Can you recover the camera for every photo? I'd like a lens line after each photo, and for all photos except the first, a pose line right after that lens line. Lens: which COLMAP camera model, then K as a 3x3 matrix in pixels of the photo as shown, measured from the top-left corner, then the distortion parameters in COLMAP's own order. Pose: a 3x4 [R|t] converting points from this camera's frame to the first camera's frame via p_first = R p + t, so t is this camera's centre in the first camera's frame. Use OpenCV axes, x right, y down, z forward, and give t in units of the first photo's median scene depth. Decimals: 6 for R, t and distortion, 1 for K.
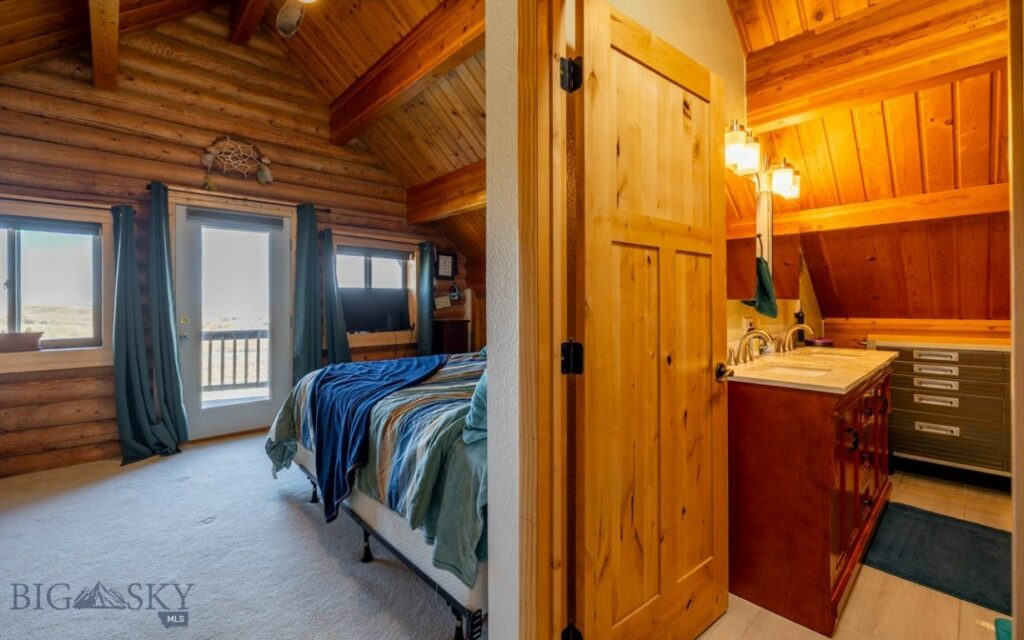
lens RADIAL K [[437.4, 0, 520.6], [0, 437.4, 303.6], [0, 0, 1]] dist [-0.002811, -0.000619]
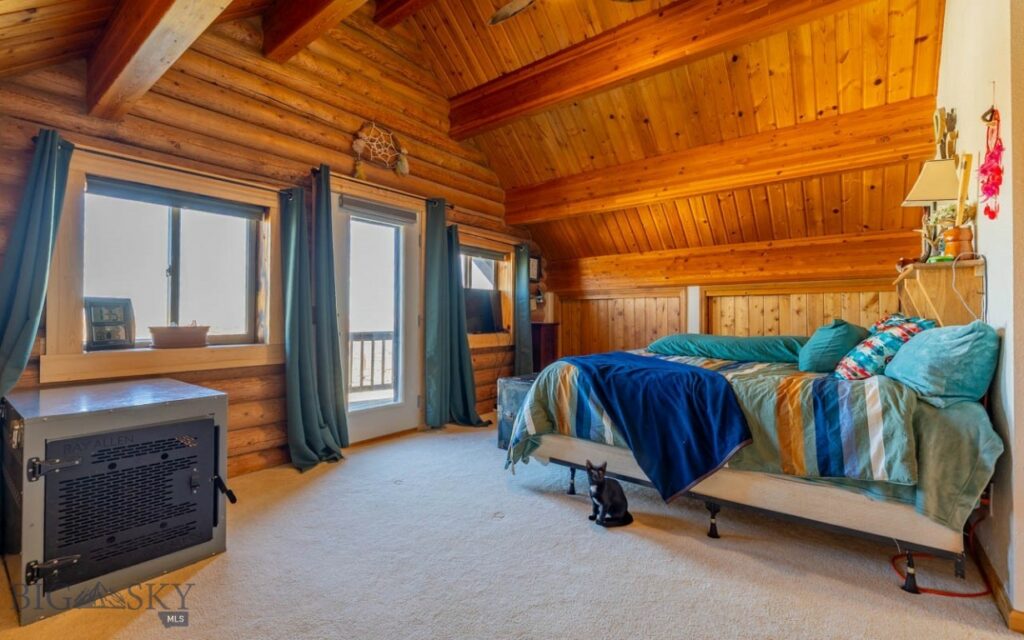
lens RADIAL K [[437.4, 0, 566.5], [0, 437.4, 310.4], [0, 0, 1]] dist [-0.002811, -0.000619]
pose [[0.988206, 0.010783, 0.152750, -0.315028], [-0.009748, 0.999924, -0.007526, 0.020217], [-0.152820, 0.005948, 0.988236, 0.005595]]
